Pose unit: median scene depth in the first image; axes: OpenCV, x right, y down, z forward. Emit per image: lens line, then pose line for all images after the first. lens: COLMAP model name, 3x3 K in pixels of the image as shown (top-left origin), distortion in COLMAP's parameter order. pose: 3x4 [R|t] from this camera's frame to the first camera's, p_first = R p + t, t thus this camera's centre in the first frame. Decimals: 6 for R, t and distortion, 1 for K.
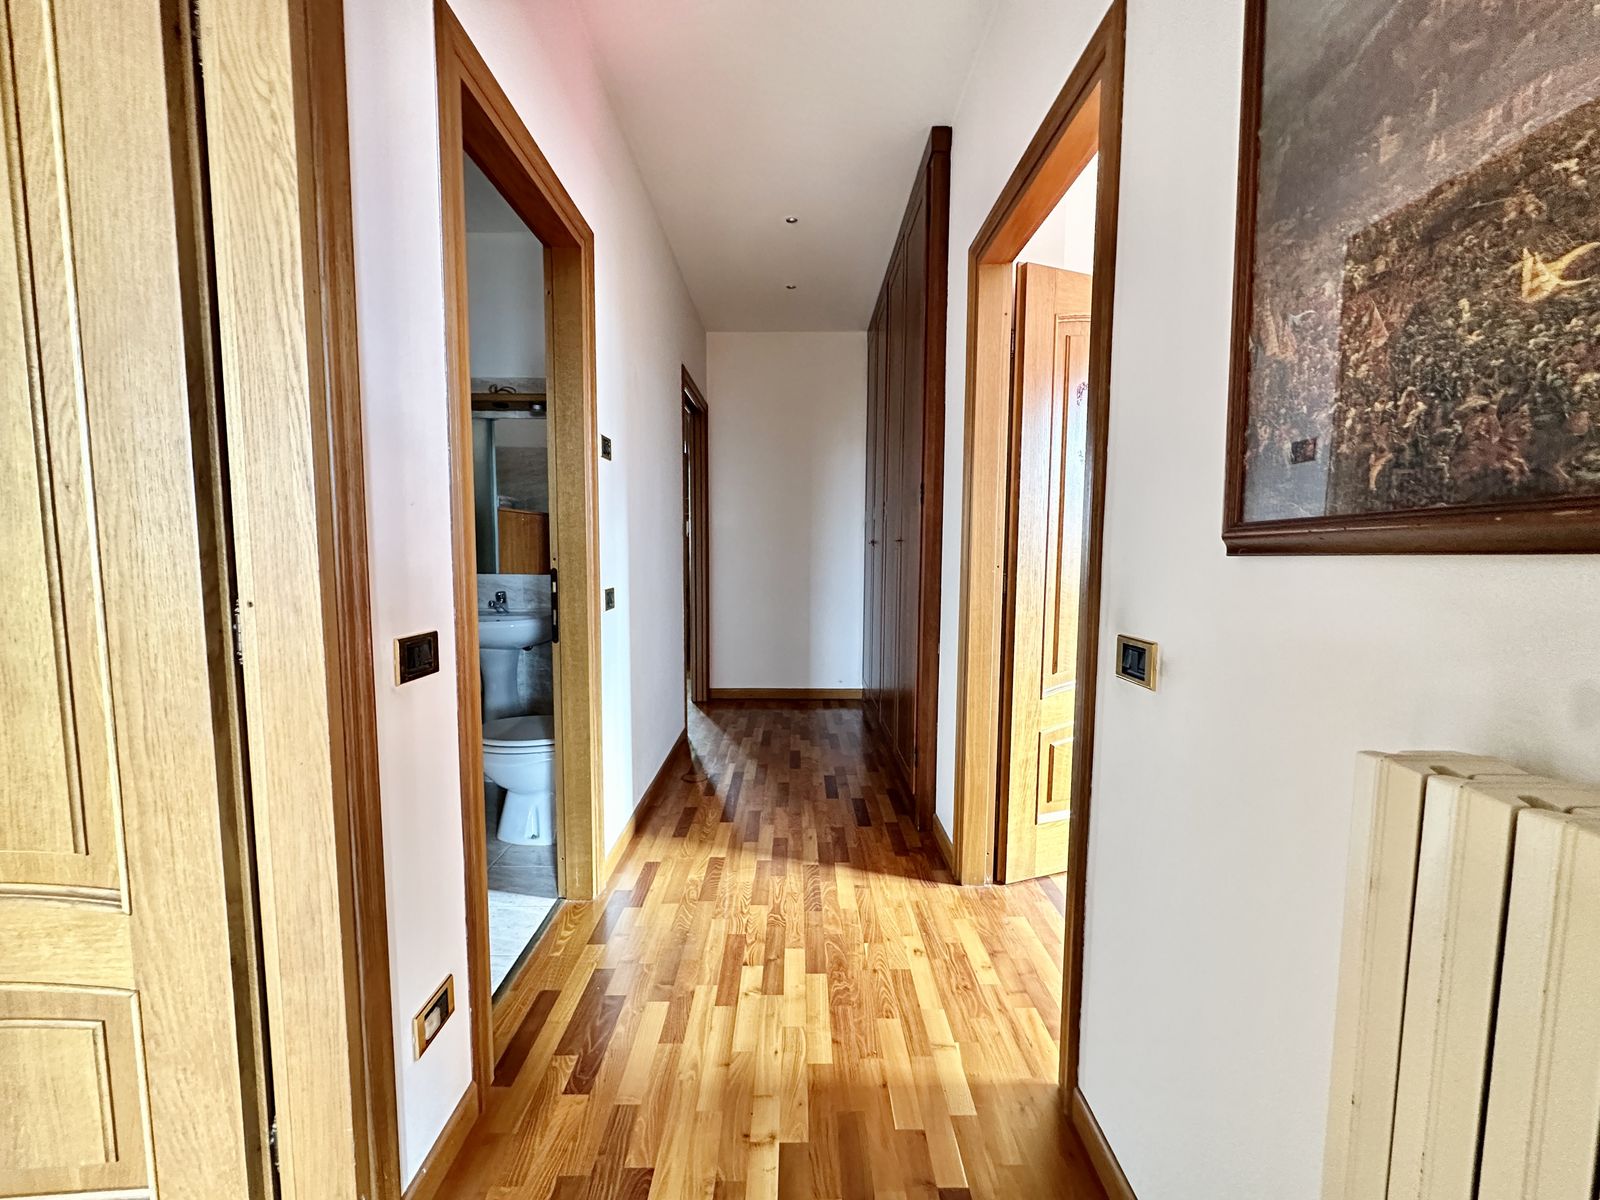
lens RADIAL K [[652.6, 0, 800.0], [0, 652.6, 600.0], [0, 0, 1]] dist [-0.000049, -0.000394]
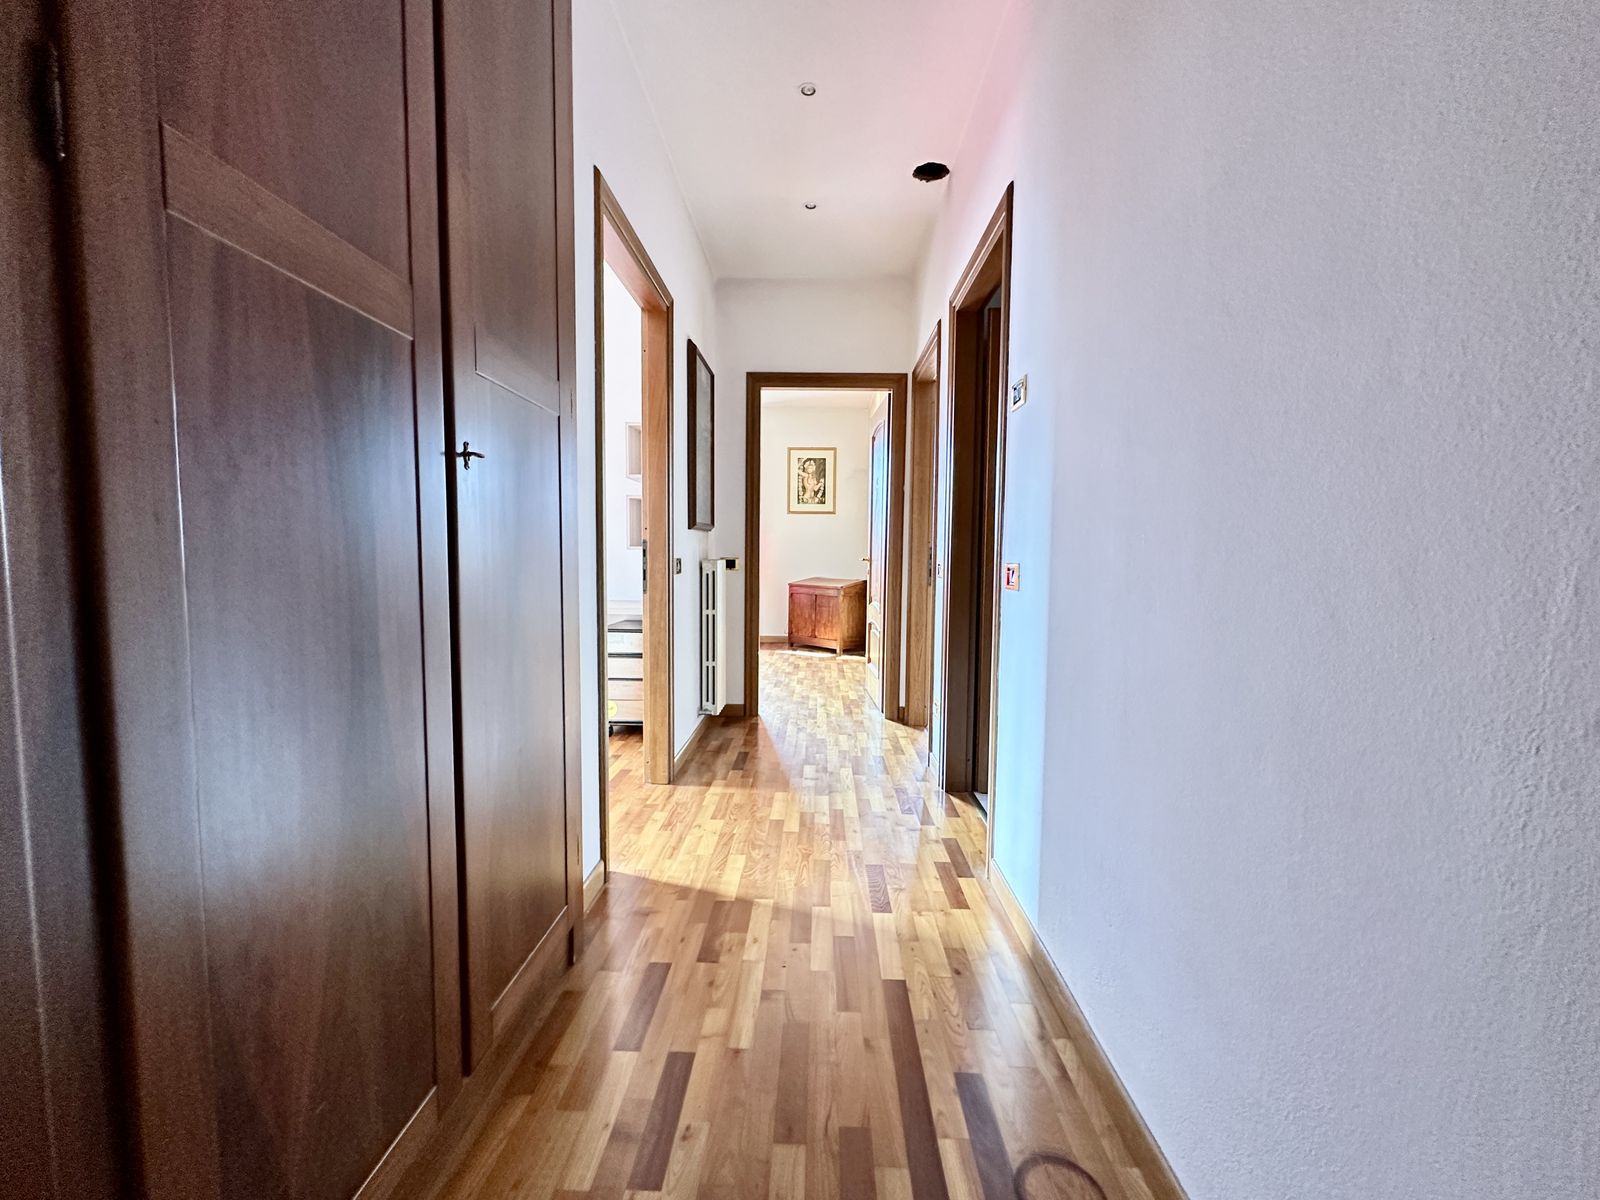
lens RADIAL K [[652.6, 0, 800.0], [0, 652.6, 600.0], [0, 0, 1]] dist [-0.000049, -0.000394]
pose [[-0.999120, -0.016170, 0.038713, -0.063514], [-0.010228, 0.988780, 0.149027, -0.102925], [-0.040689, 0.148500, -0.988075, 2.057948]]
